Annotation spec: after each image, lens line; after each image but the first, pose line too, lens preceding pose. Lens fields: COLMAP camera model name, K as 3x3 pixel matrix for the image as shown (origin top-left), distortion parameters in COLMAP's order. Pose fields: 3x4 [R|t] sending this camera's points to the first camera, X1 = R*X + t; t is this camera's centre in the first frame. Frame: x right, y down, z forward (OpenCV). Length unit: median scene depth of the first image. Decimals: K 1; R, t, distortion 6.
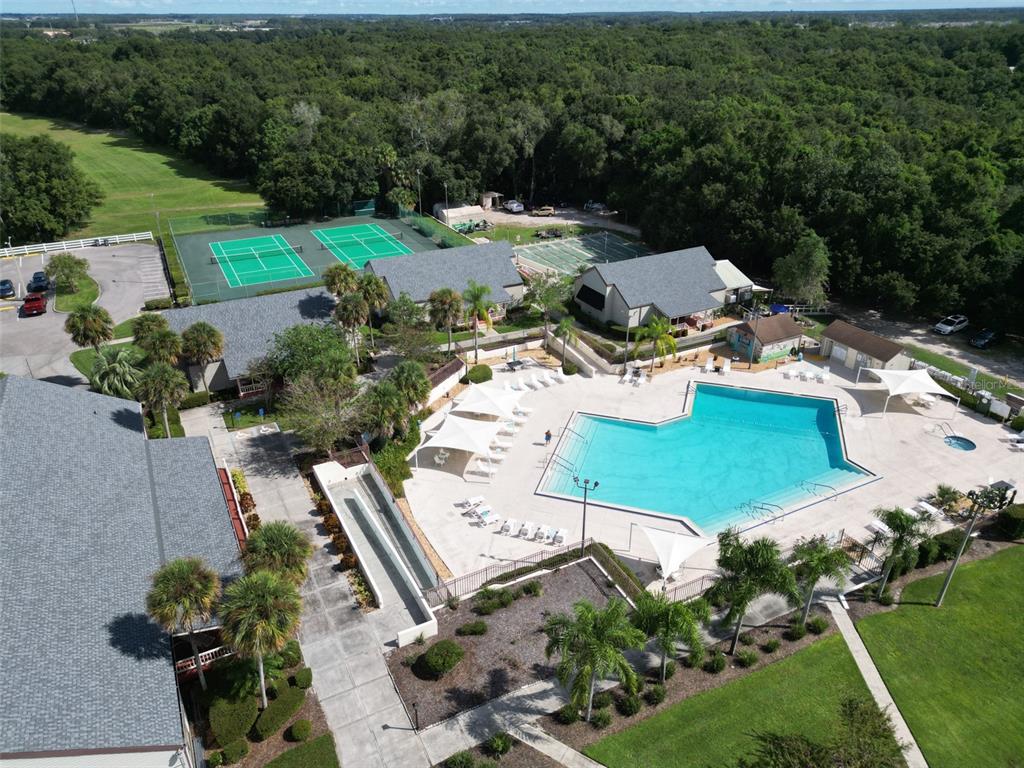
lens RADIAL K [[718.7, 0, 512.0], [0, 718.7, 384.0], [0, 0, 1]] dist [0.060655, 0.001185]
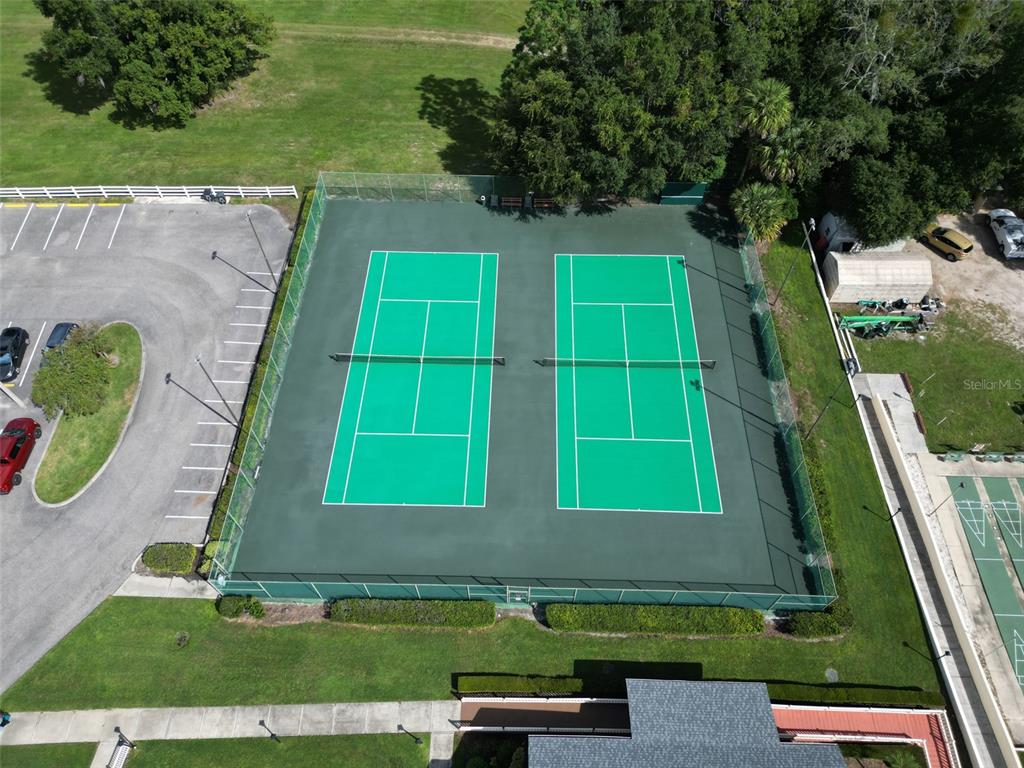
lens RADIAL K [[718.7, 0, 512.0], [0, 718.7, 384.0], [0, 0, 1]] dist [0.060655, 0.001185]
pose [[0.881444, 0.400535, -0.250256, -0.139022], [-0.233493, 0.830162, 0.506273, -0.384749], [0.410533, -0.387819, 0.825263, 0.524150]]
